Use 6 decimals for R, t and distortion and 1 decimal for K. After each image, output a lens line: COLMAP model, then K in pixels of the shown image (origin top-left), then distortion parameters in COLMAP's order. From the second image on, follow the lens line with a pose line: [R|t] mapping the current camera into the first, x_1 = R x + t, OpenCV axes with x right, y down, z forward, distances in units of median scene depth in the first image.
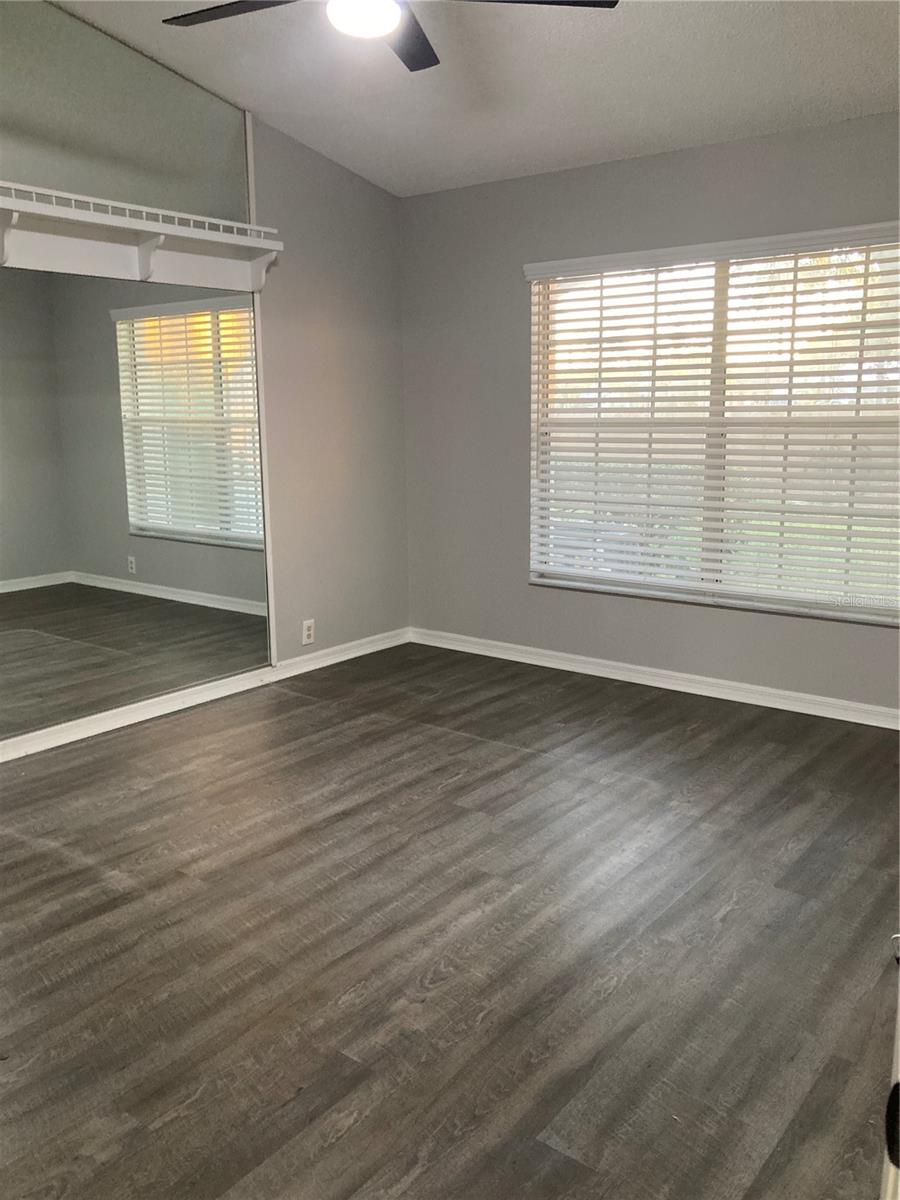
lens RADIAL K [[994.6, 0, 449.1], [0, 994.6, 600.1], [0, 0, 1]] dist [0.012076, -0.009753]
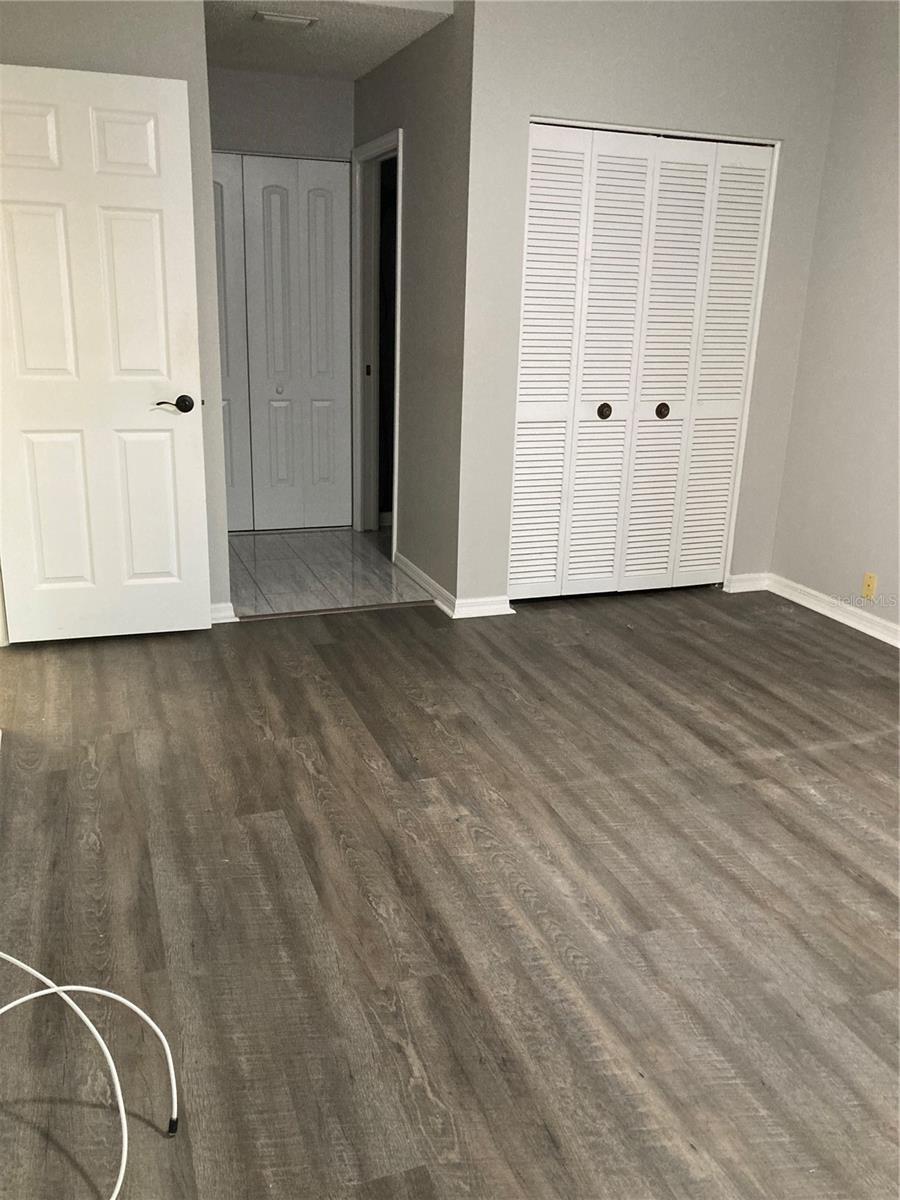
lens RADIAL K [[994.6, 0, 450.7], [0, 994.6, 599.6], [0, 0, 1]] dist [0.012076, -0.009753]
pose [[-0.538479, 0.239873, -0.807775, 0.753436], [-0.188548, 0.900020, 0.392956, -0.257082], [0.821273, 0.363903, -0.439414, 1.226232]]
